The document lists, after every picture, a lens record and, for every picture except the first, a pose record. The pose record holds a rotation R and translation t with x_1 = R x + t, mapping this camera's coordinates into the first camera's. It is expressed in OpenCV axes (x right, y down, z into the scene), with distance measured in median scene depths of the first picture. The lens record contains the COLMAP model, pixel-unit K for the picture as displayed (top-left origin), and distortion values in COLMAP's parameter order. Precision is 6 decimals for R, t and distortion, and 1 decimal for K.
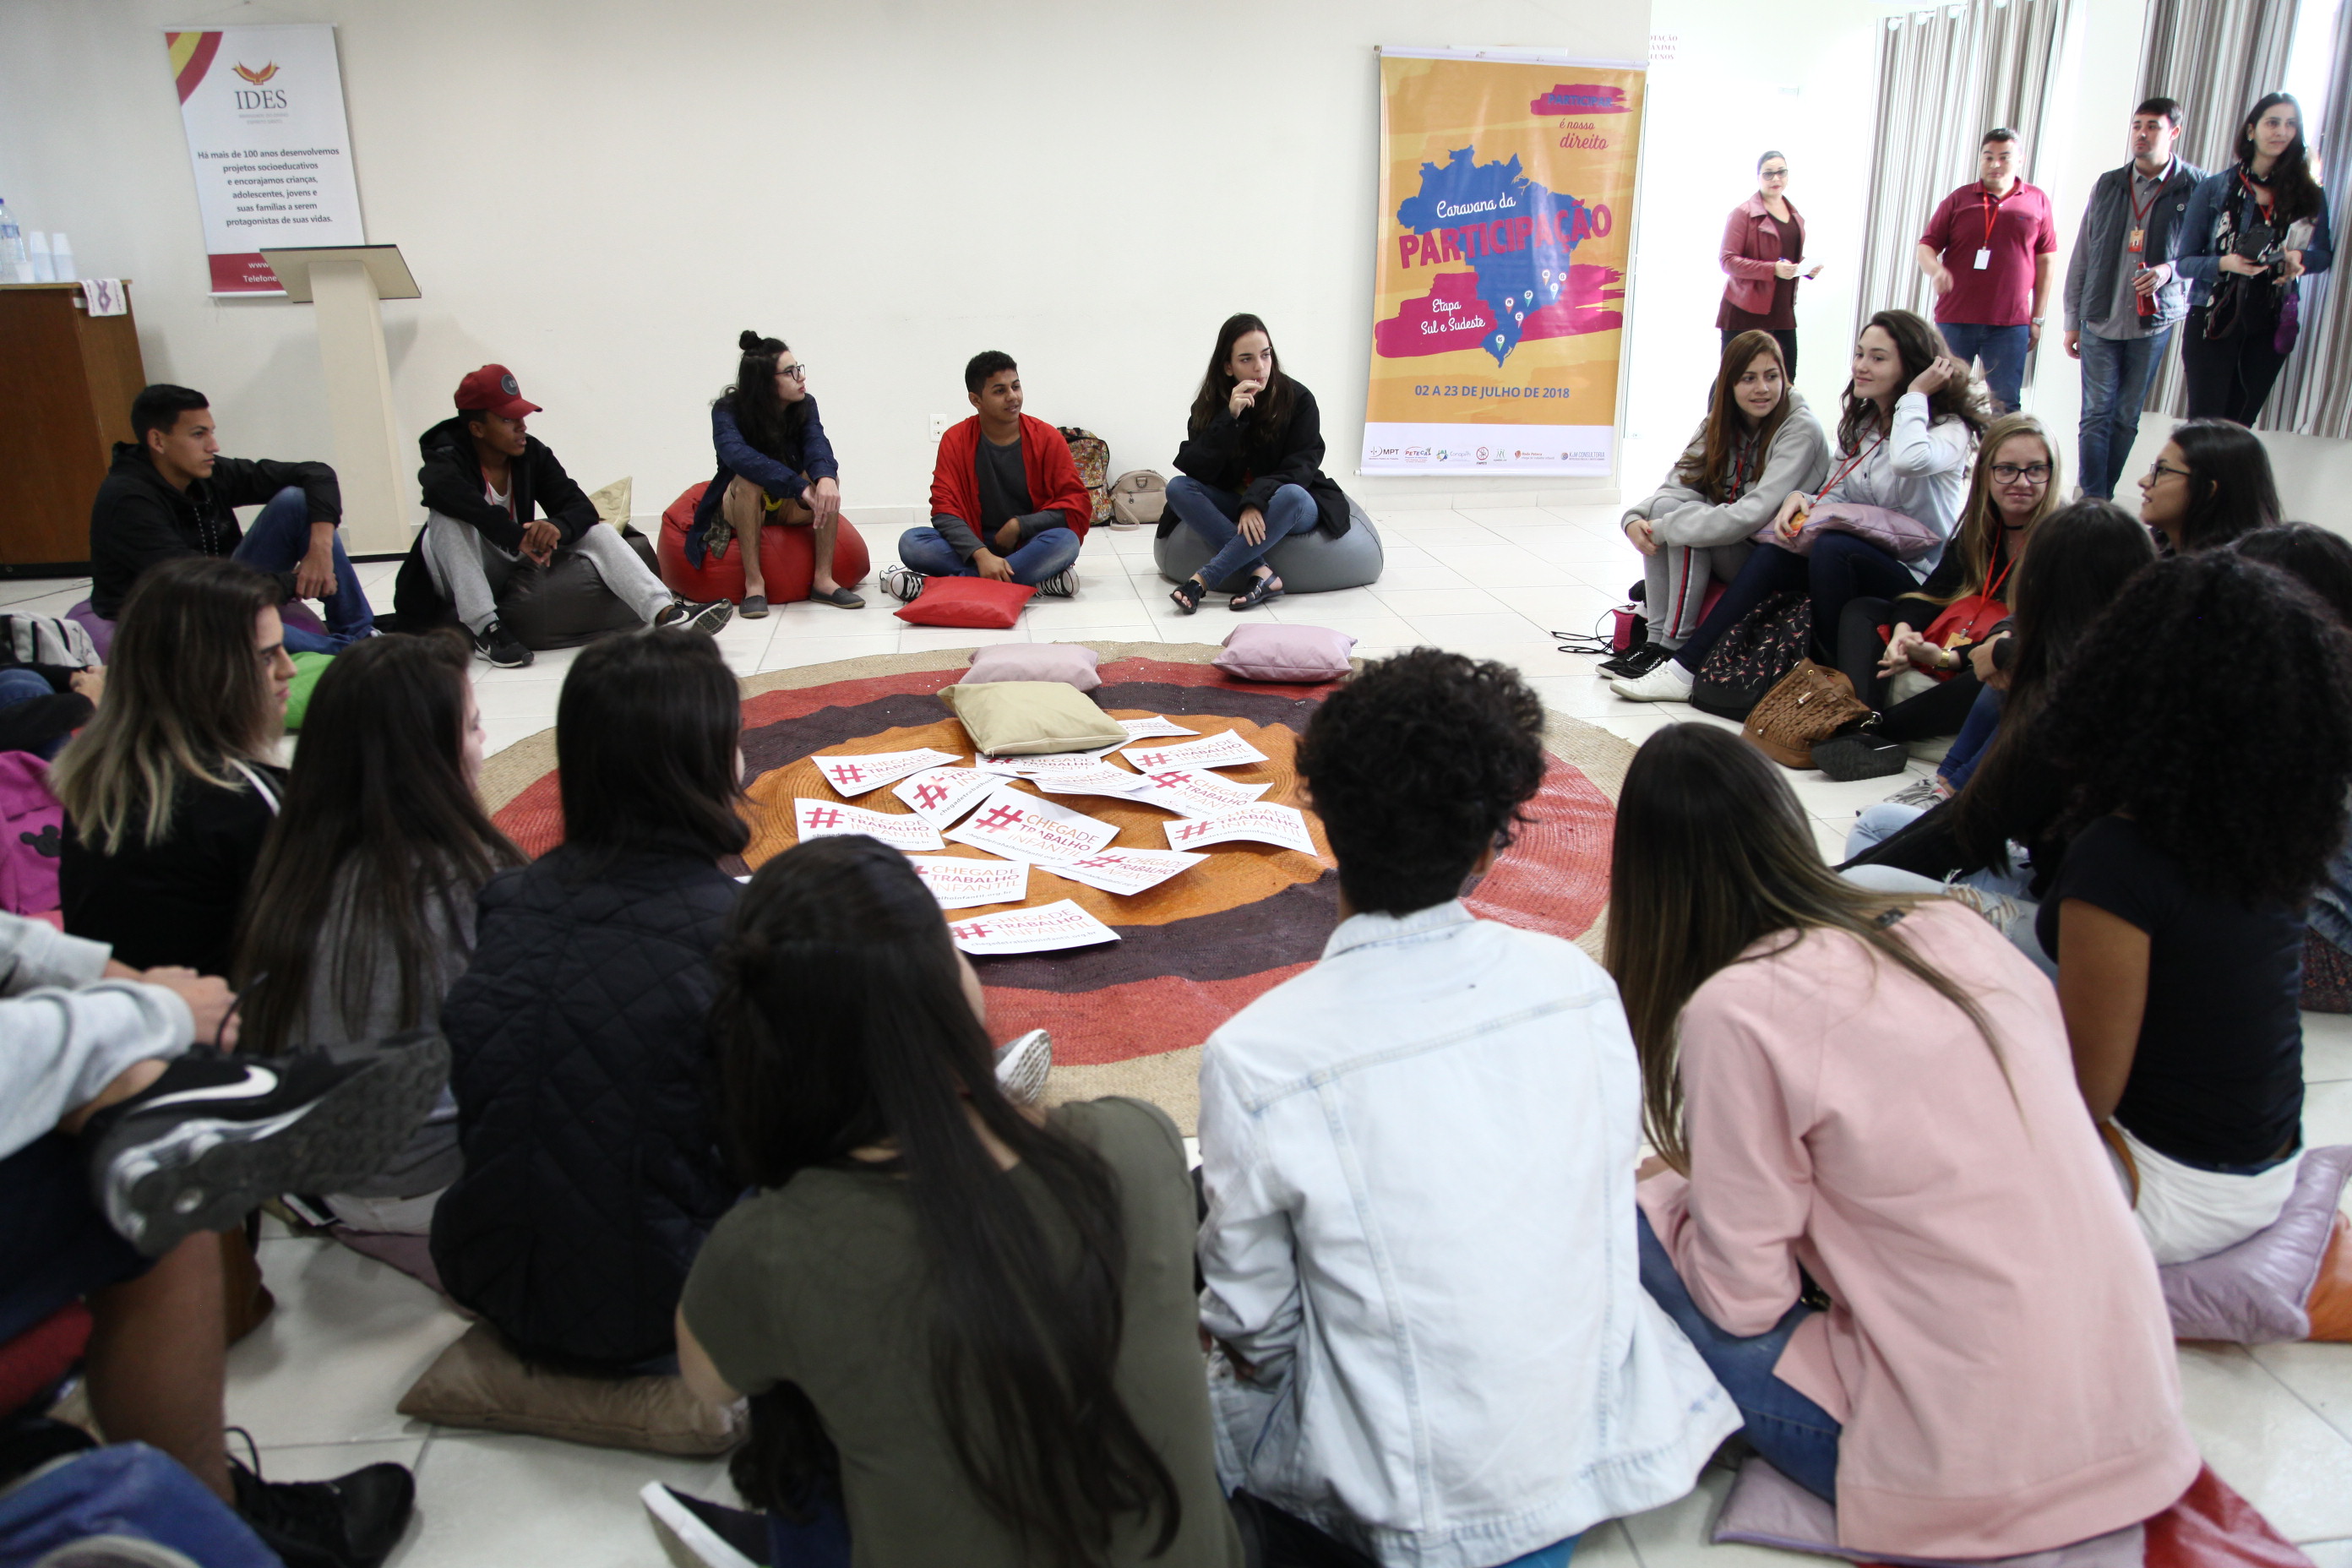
lens RADIAL K [[1649.9, 0, 1173.2], [0, 1649.9, 738.5], [0, 0, 1]] dist [-0.114416, 0.075222]
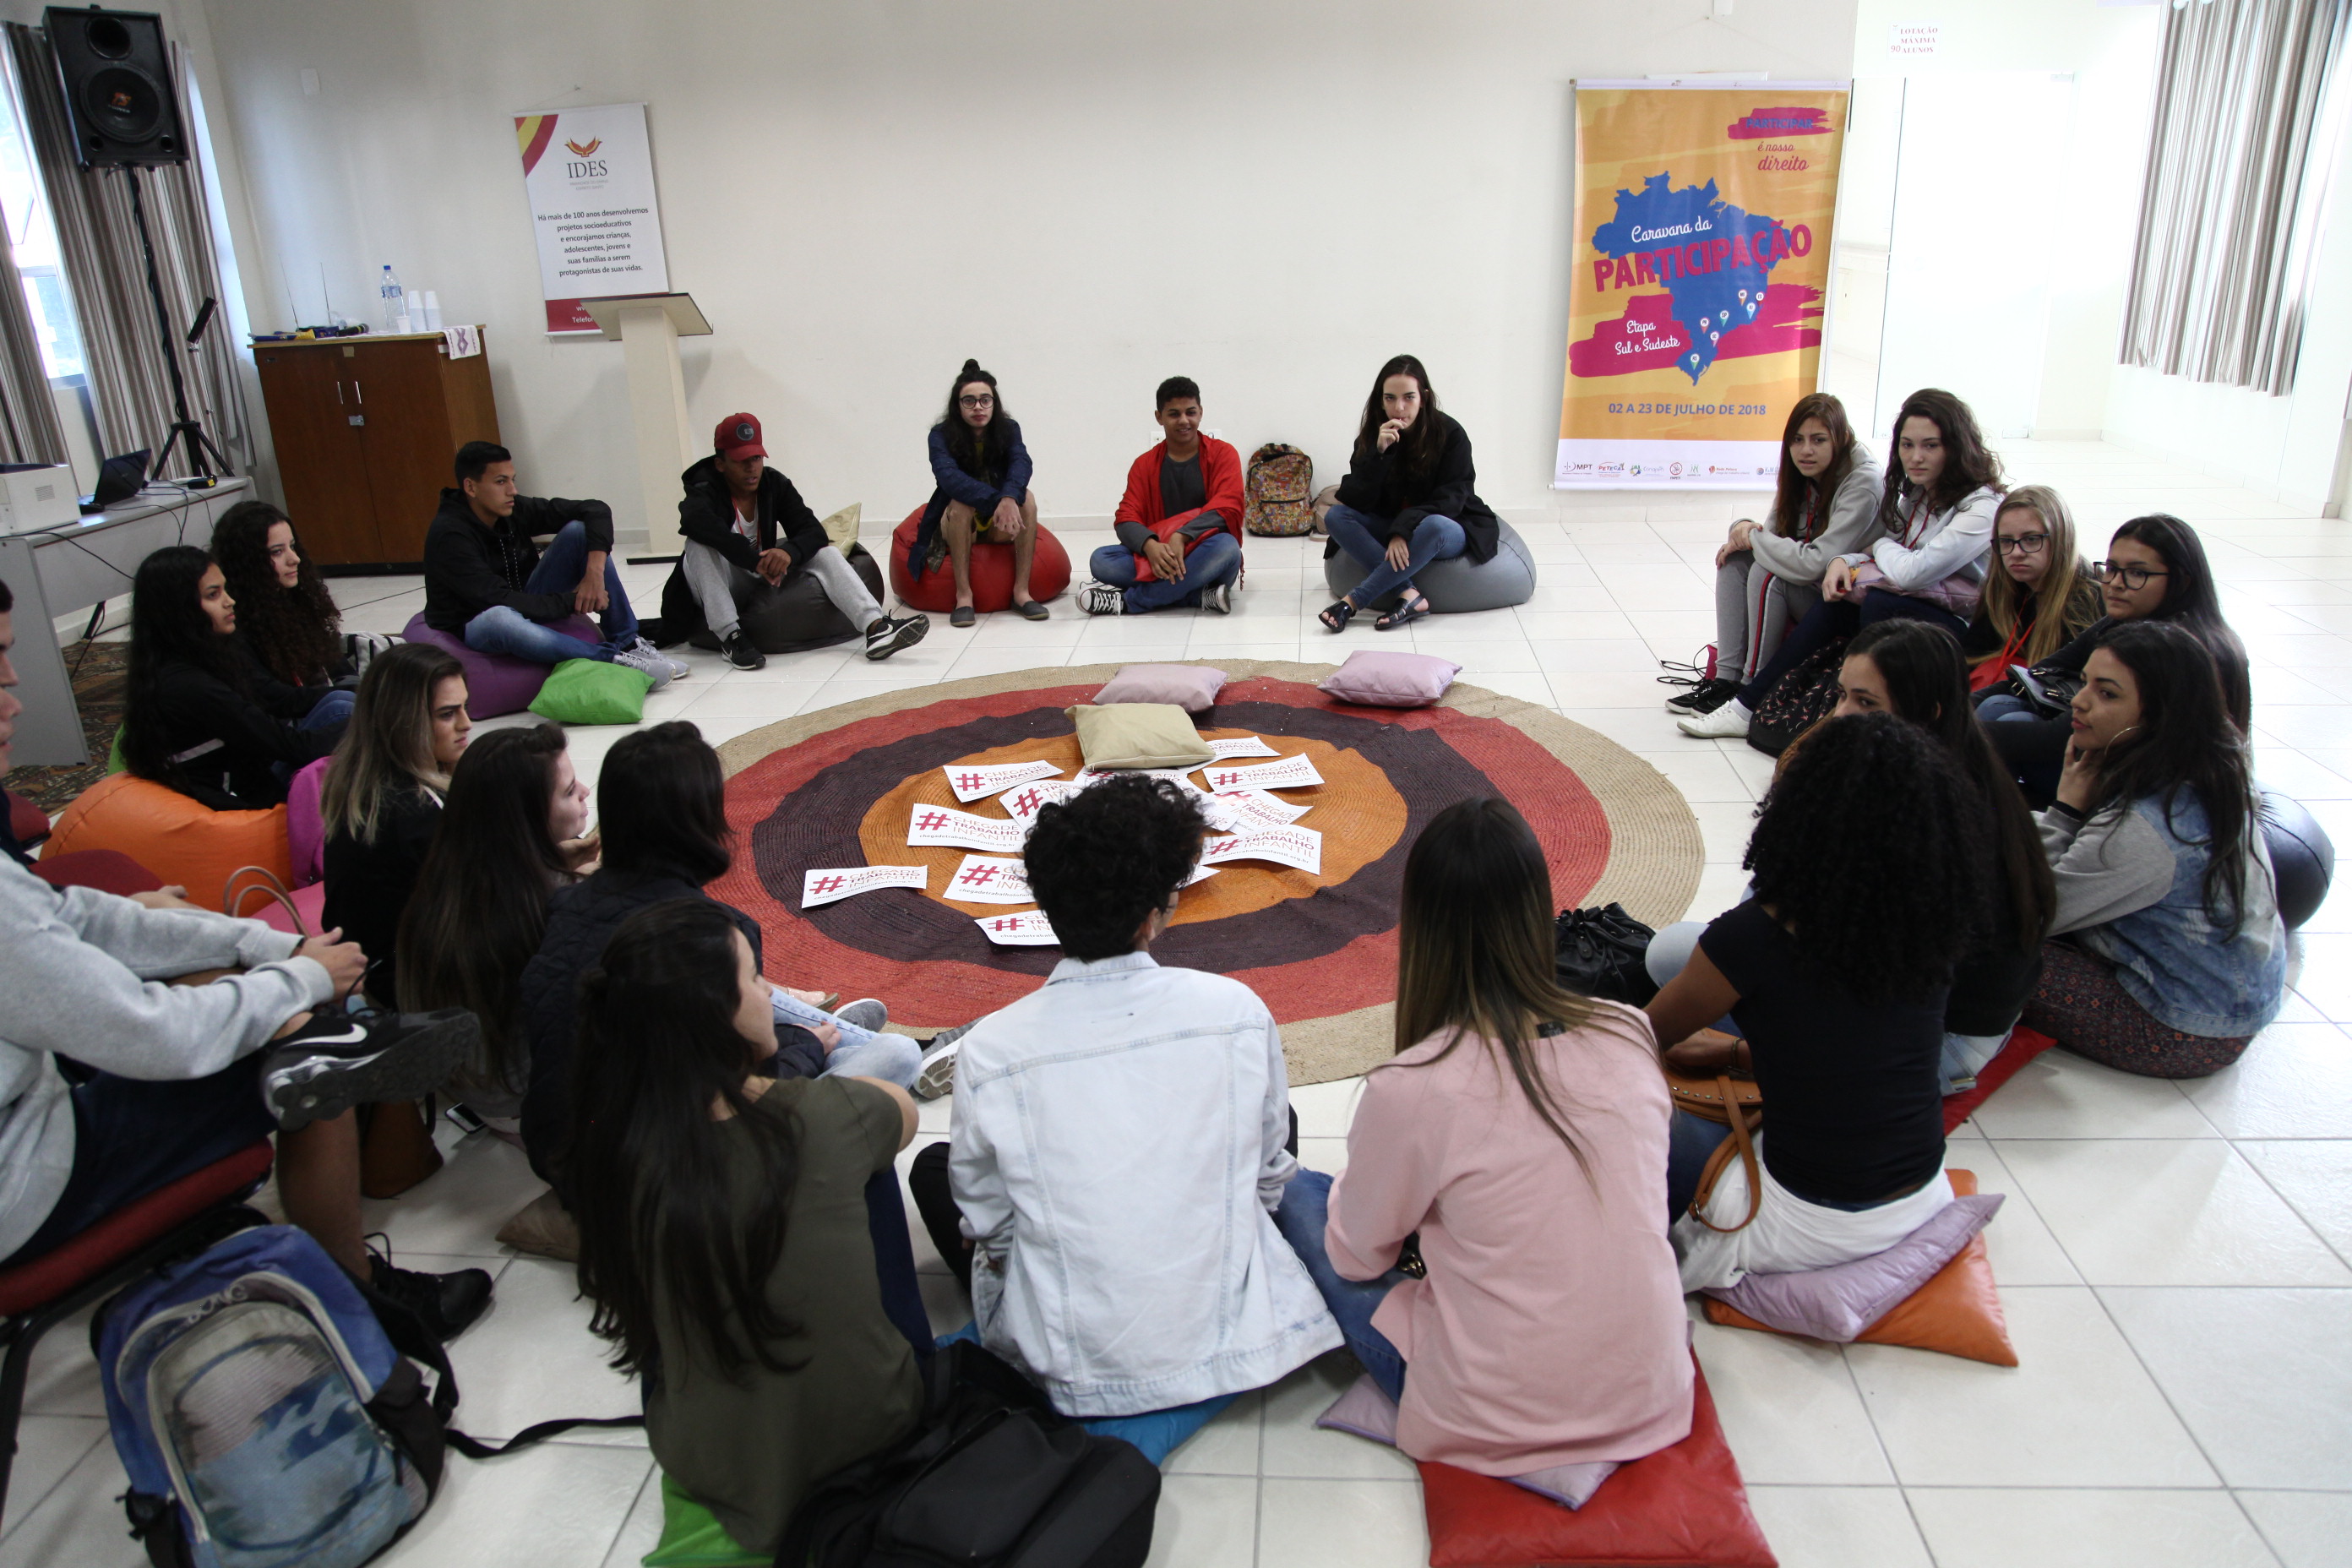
lens RADIAL K [[1649.9, 0, 1173.2], [0, 1649.9, 738.5], [0, 0, 1]] dist [-0.114416, 0.075222]
pose [[0.977385, 0.037056, -0.208196, 0.141745], [-0.031032, 0.999002, 0.032128, -0.038347], [0.209178, -0.024941, 0.977559, -0.109669]]
